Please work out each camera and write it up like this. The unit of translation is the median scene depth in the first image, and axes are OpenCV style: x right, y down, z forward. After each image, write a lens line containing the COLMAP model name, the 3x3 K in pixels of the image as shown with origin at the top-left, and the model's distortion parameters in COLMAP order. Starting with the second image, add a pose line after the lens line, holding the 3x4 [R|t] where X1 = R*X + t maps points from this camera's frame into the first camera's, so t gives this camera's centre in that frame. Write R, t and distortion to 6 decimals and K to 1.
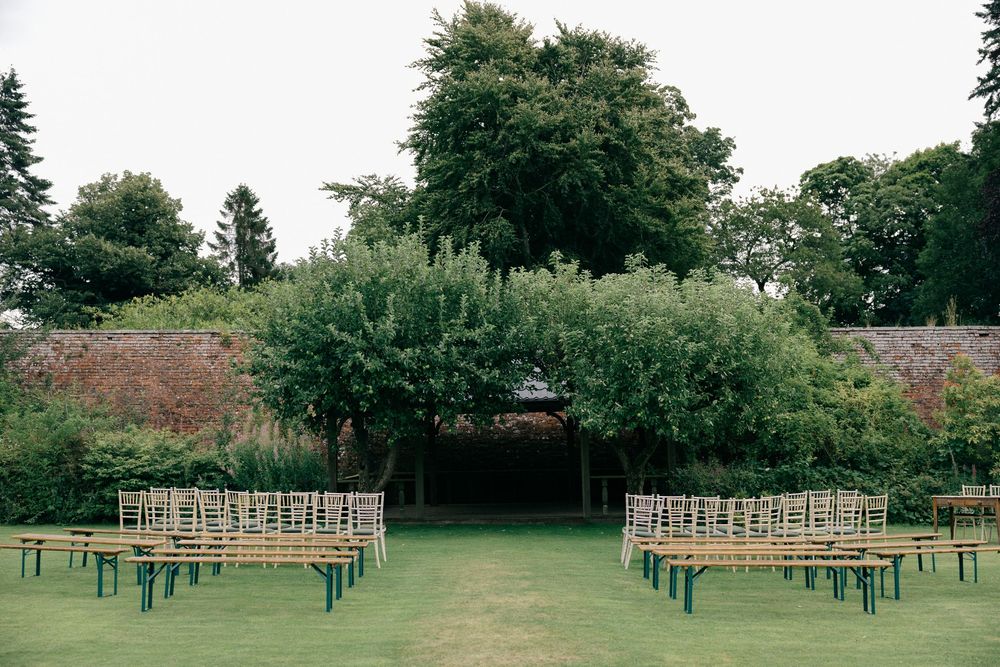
lens RADIAL K [[1218.2, 0, 500.1], [0, 1218.2, 334.2], [0, 0, 1]] dist [-0.009876, 0.000000]
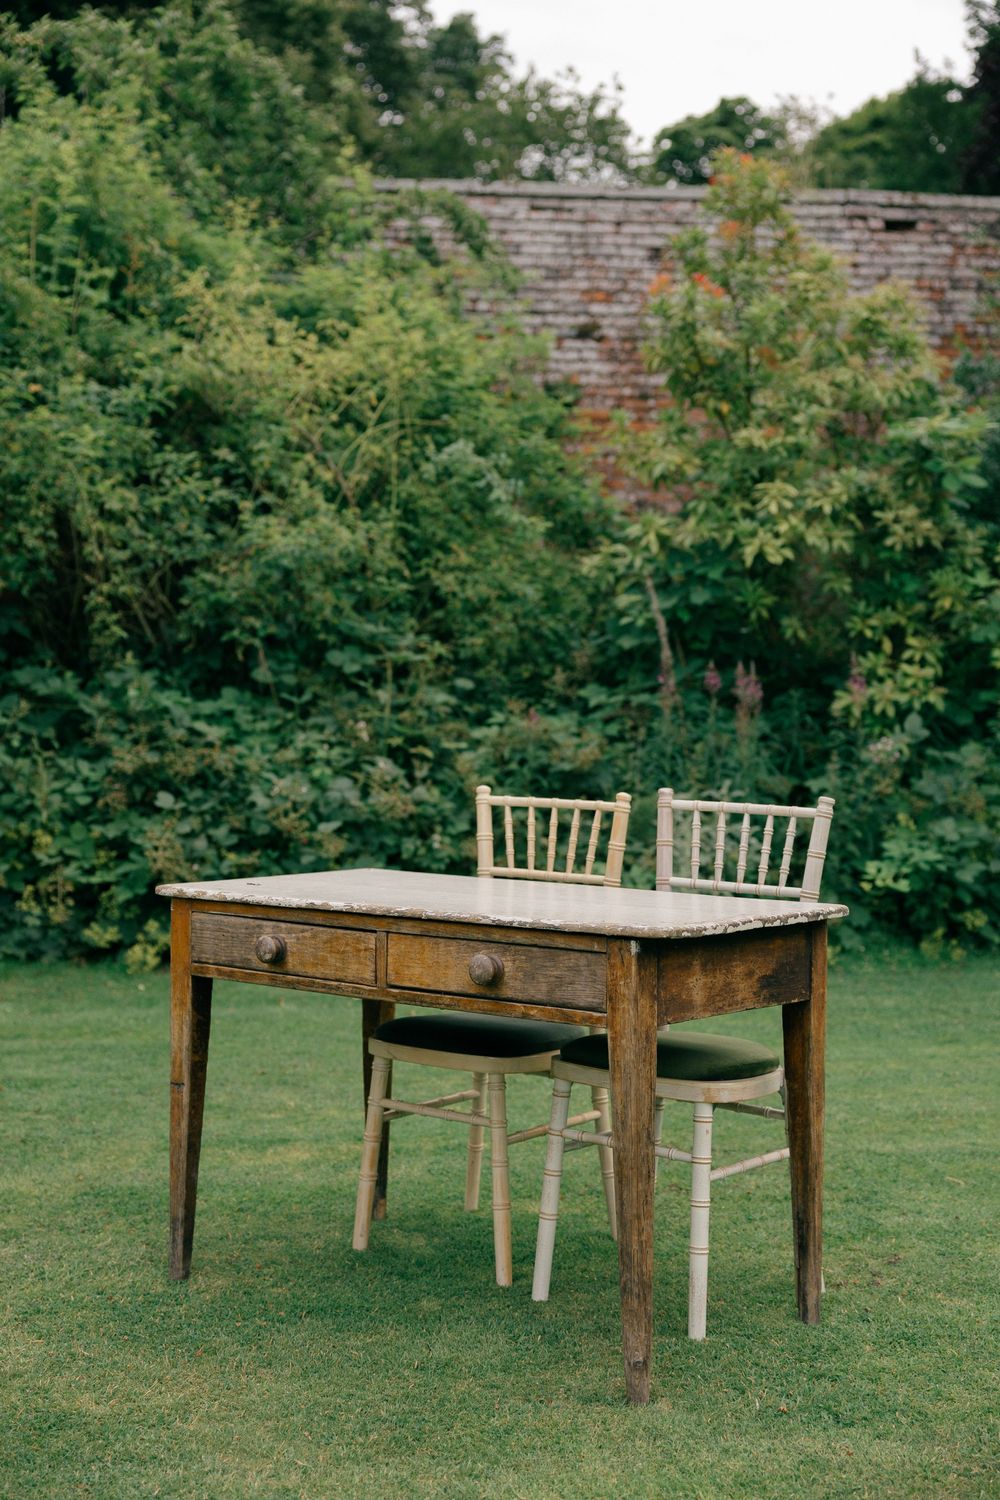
lens RADIAL K [[1967.8, 0, 499.9], [0, 1967.8, 749.6], [0, 0, 1]] dist [-0.009266, 0.000000]
pose [[0.990693, 0.000806, 0.136111, 0.242667], [-0.018975, 0.991035, 0.132248, 0.063271], [-0.134784, -0.133599, 0.981827, 0.544953]]
